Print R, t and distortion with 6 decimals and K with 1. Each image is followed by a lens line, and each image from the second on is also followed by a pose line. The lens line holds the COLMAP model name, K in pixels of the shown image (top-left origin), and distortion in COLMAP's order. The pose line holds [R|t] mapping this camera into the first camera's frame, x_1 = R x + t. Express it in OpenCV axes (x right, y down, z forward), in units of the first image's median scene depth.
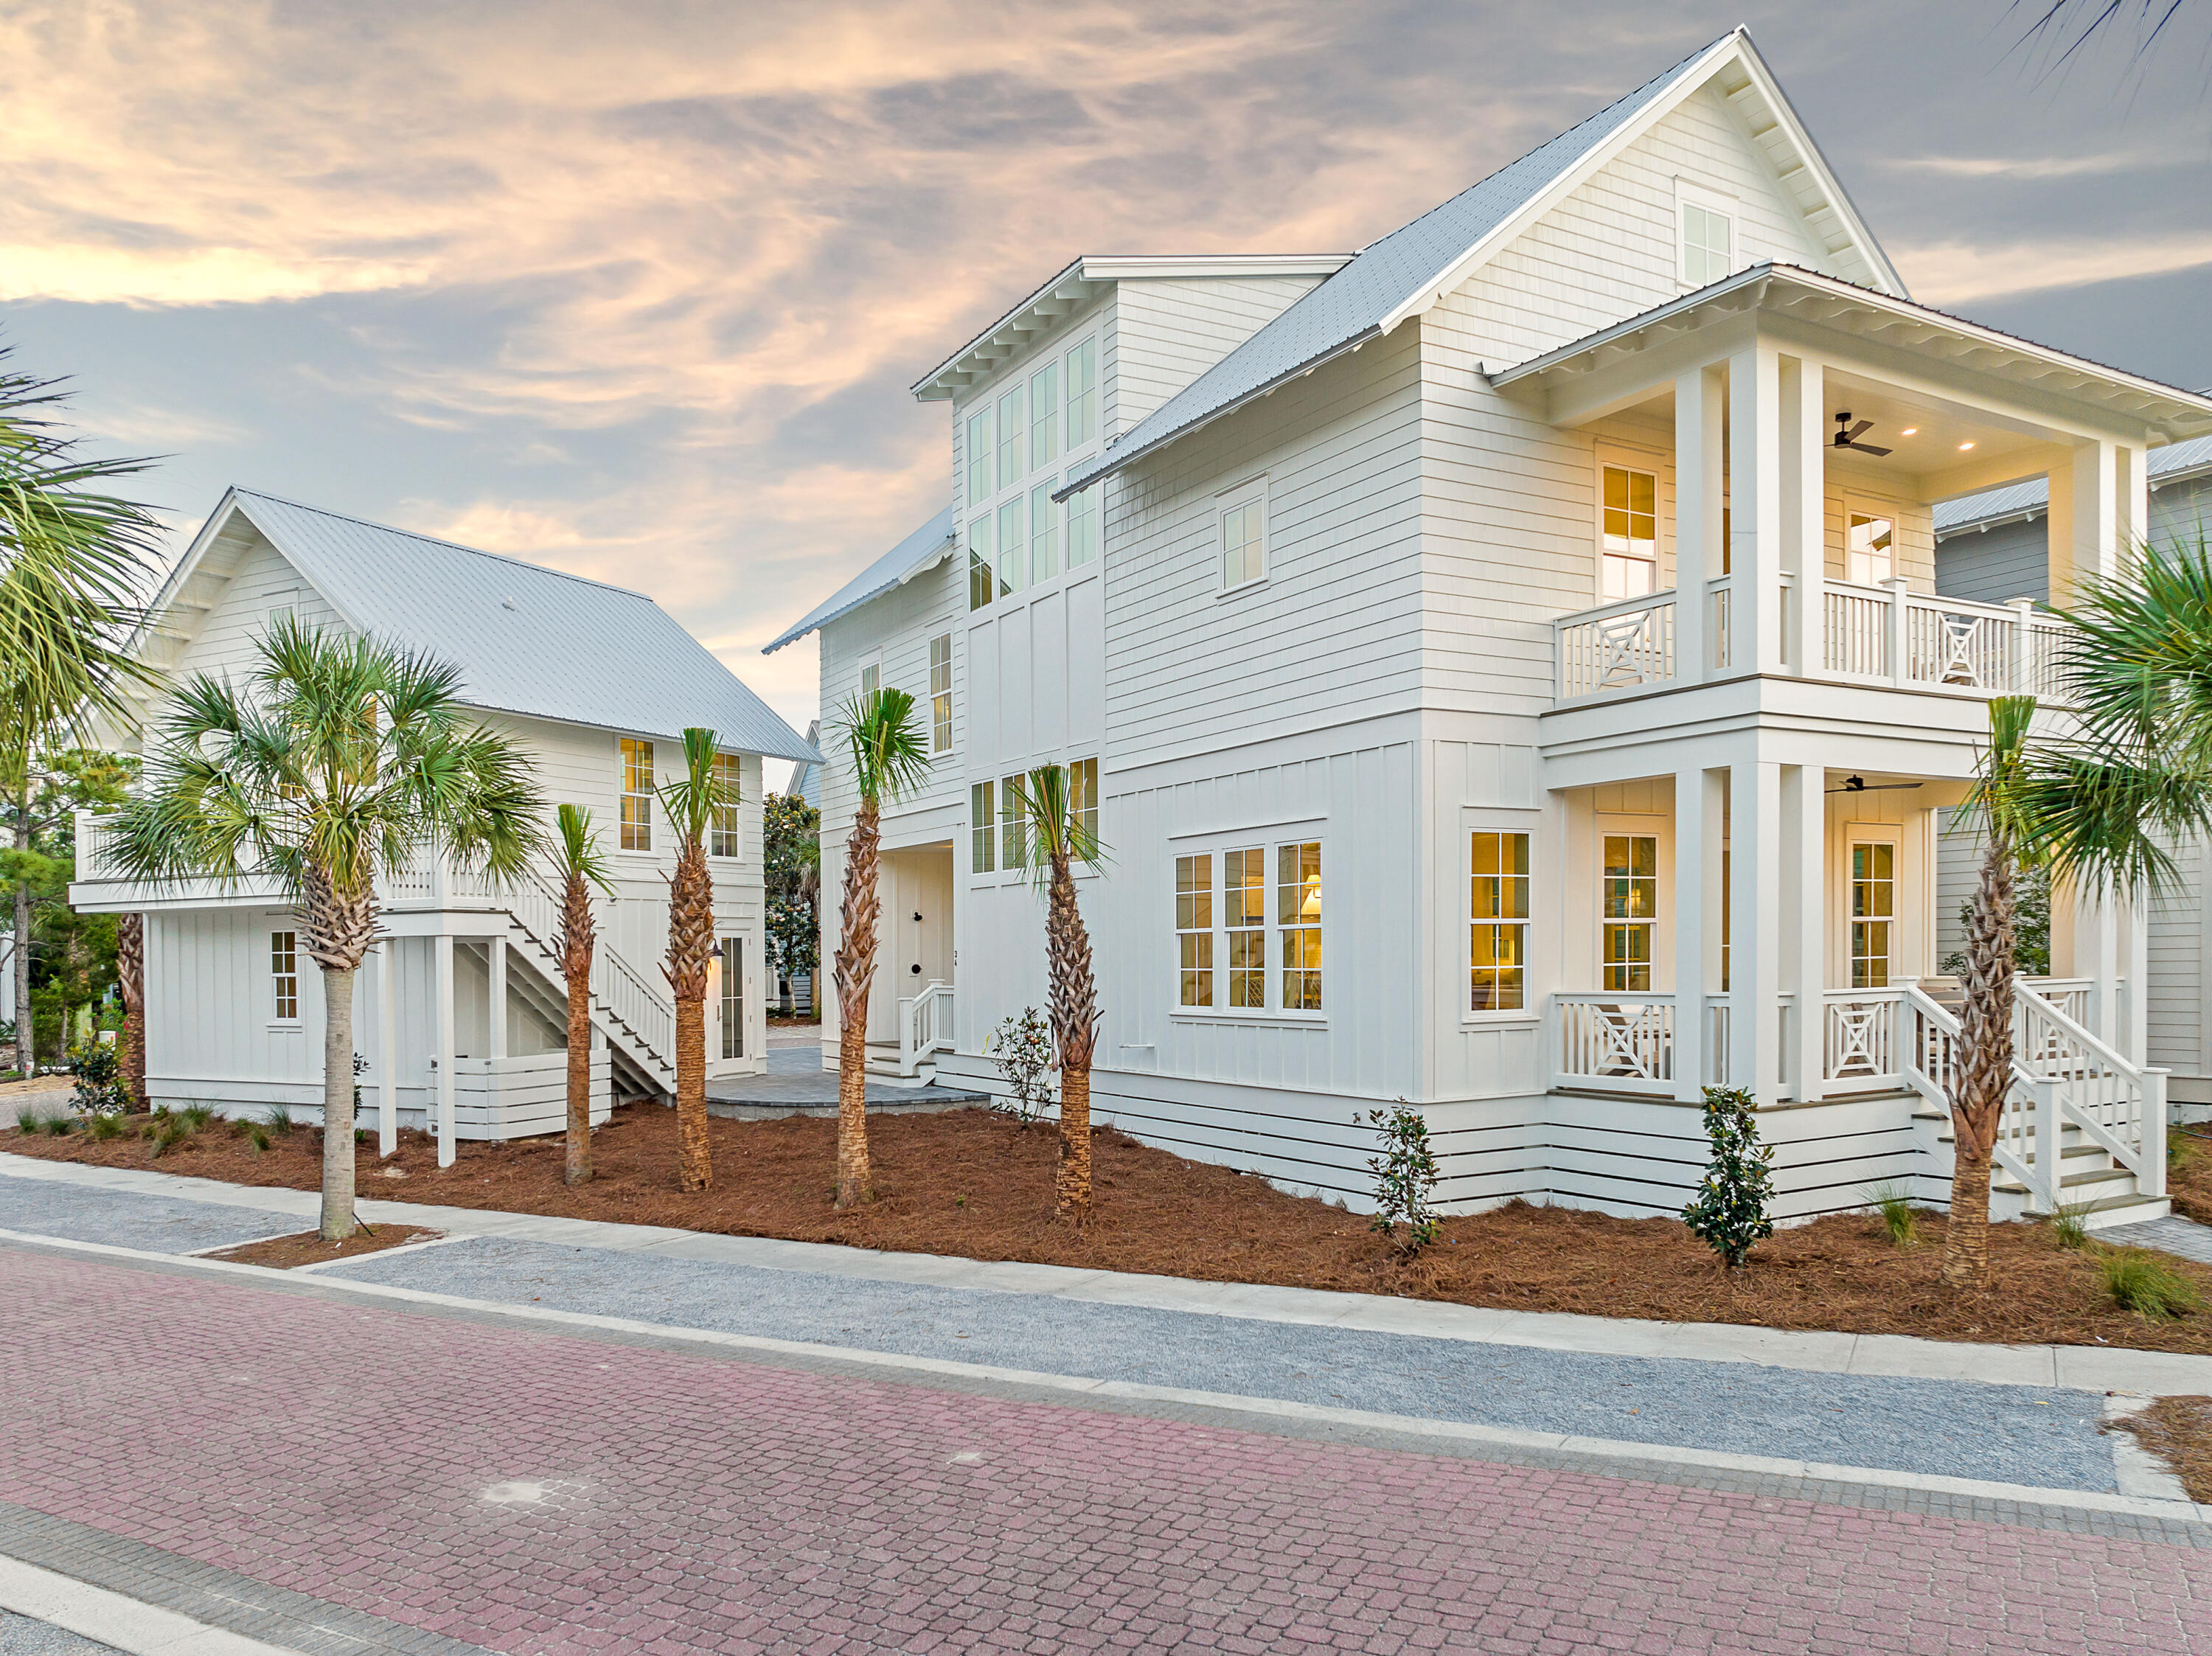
lens RADIAL K [[1604.6, 0, 1109.1], [0, 1604.6, 911.8], [0, 0, 1]] dist [-0.038923, -0.012787]
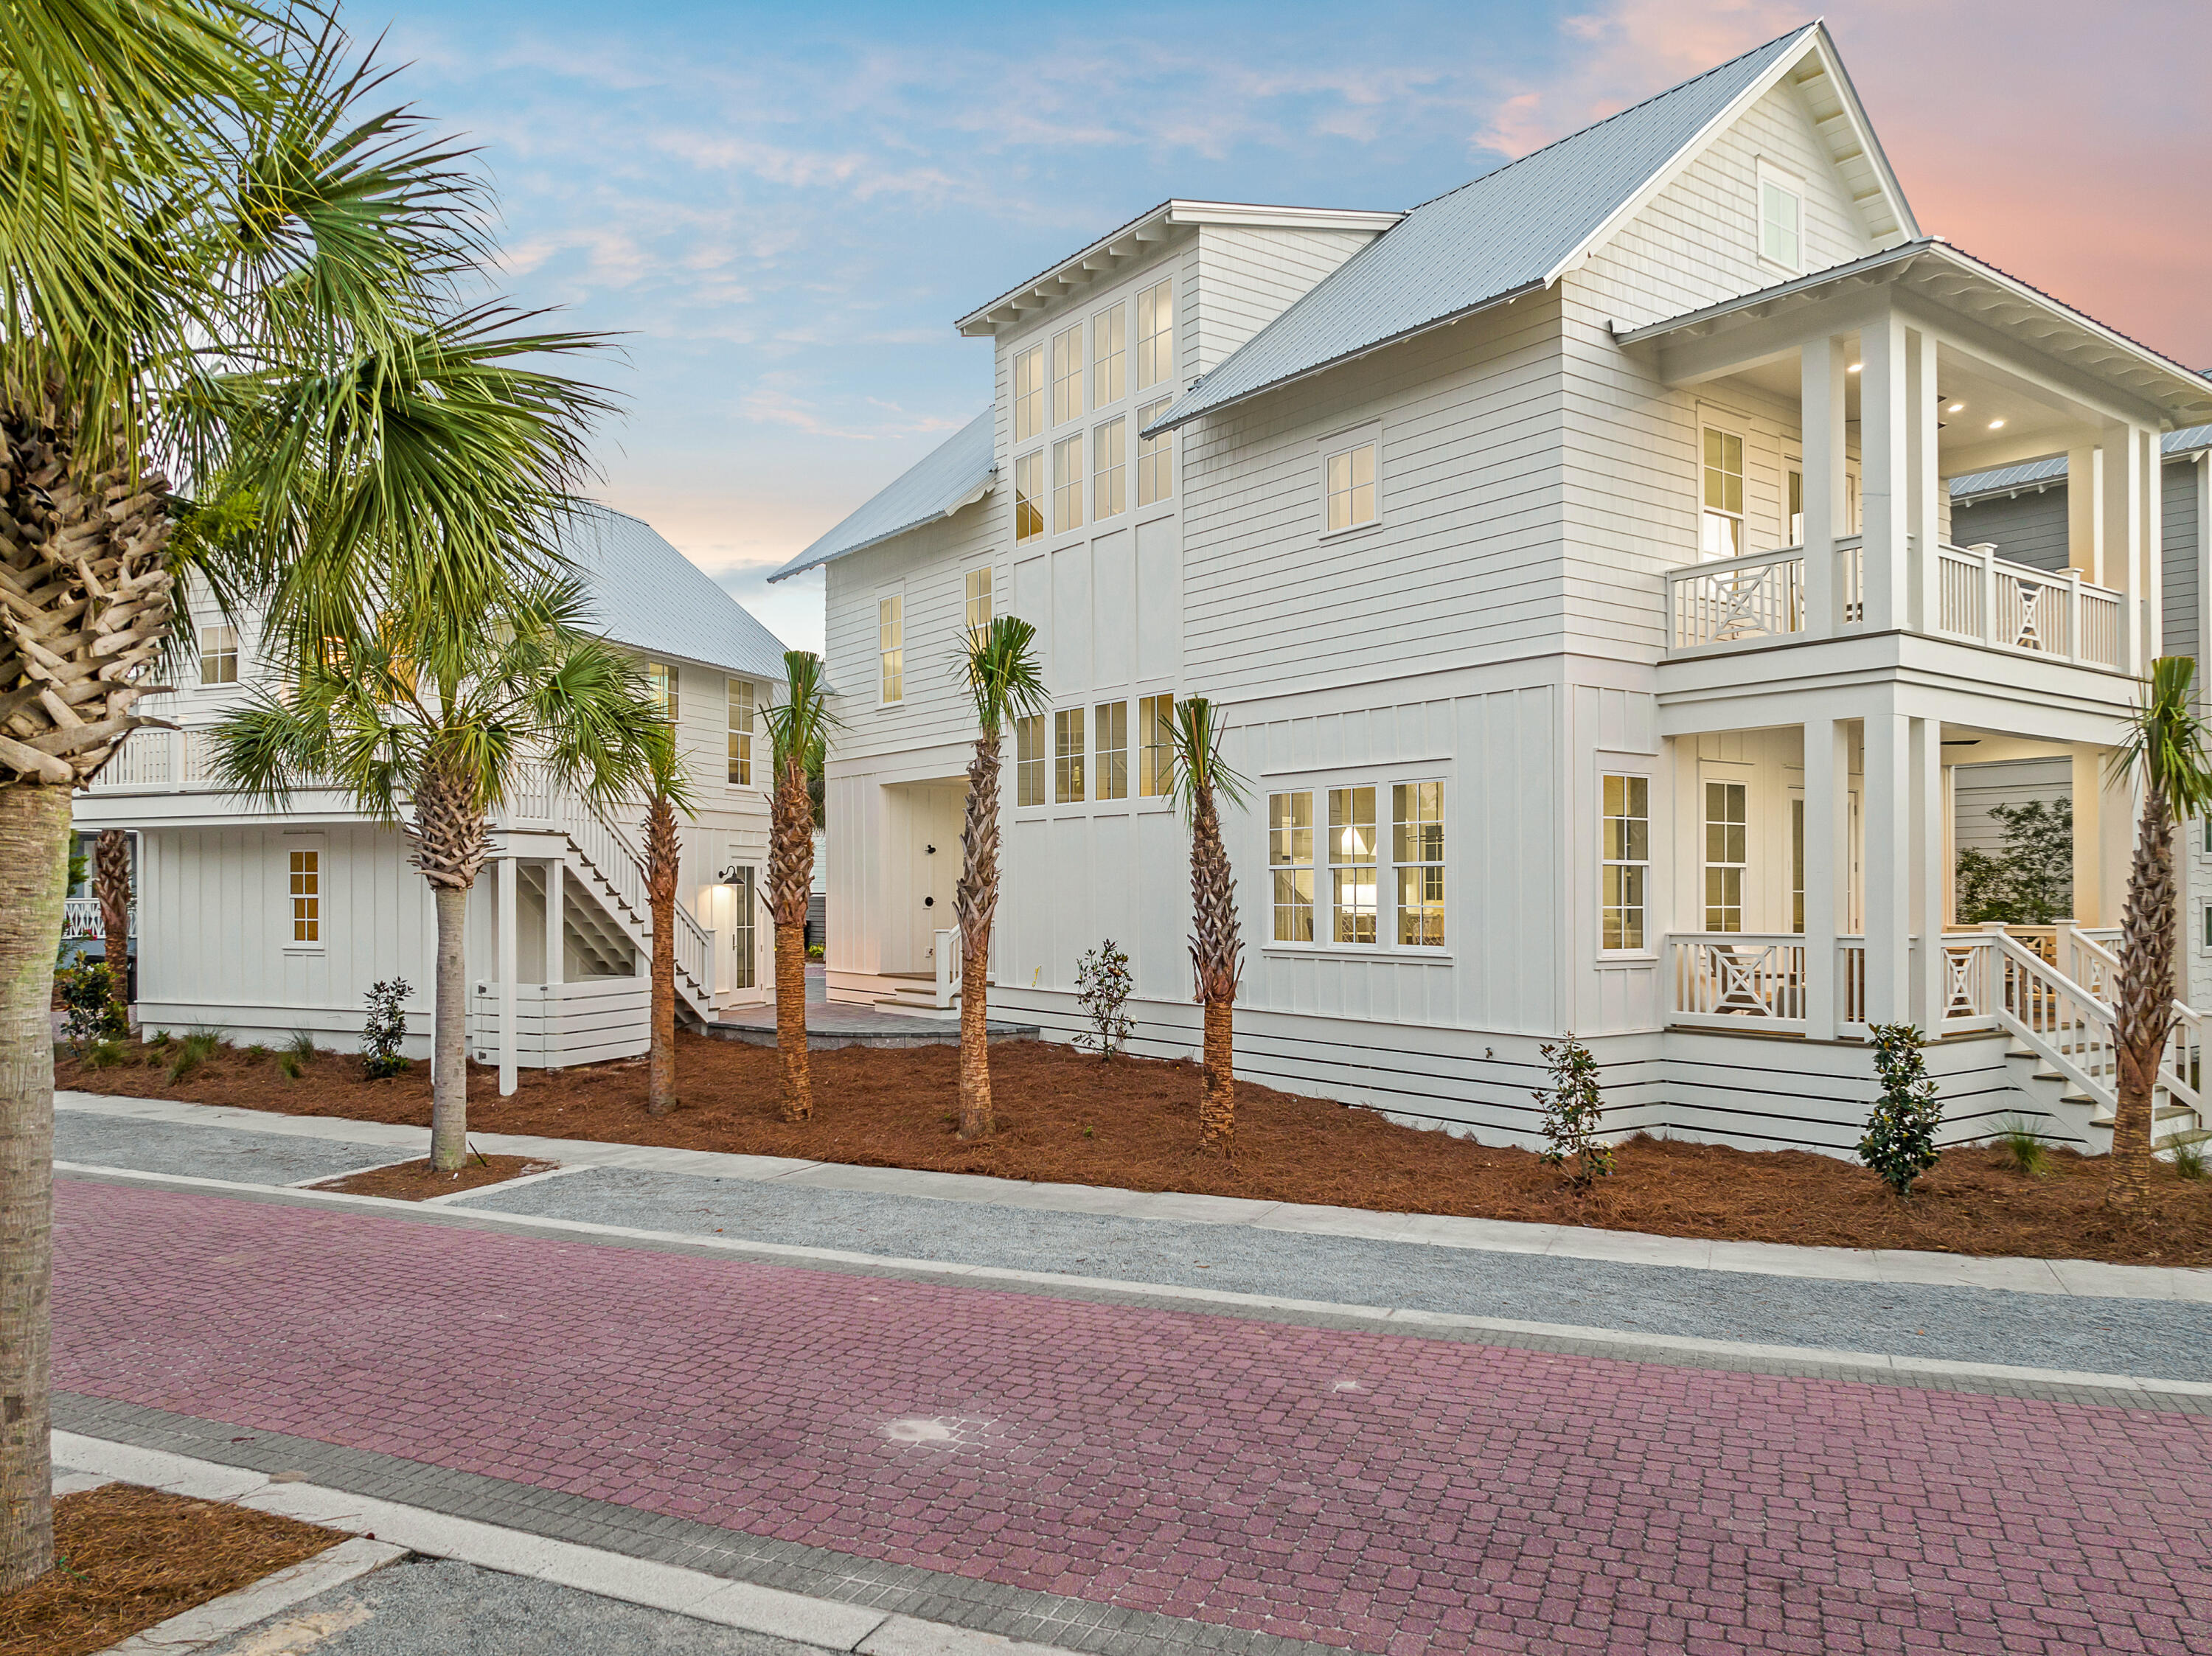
lens RADIAL K [[1576.6, 0, 1026.1], [0, 1576.6, 835.0], [0, 0, 1]] dist [-0.033739, -0.015903]
pose [[0.996451, 0.021533, 0.081379, -0.224653], [-0.020458, 0.999692, -0.014020, 0.010534], [-0.081656, 0.012306, 0.996585, 0.025631]]
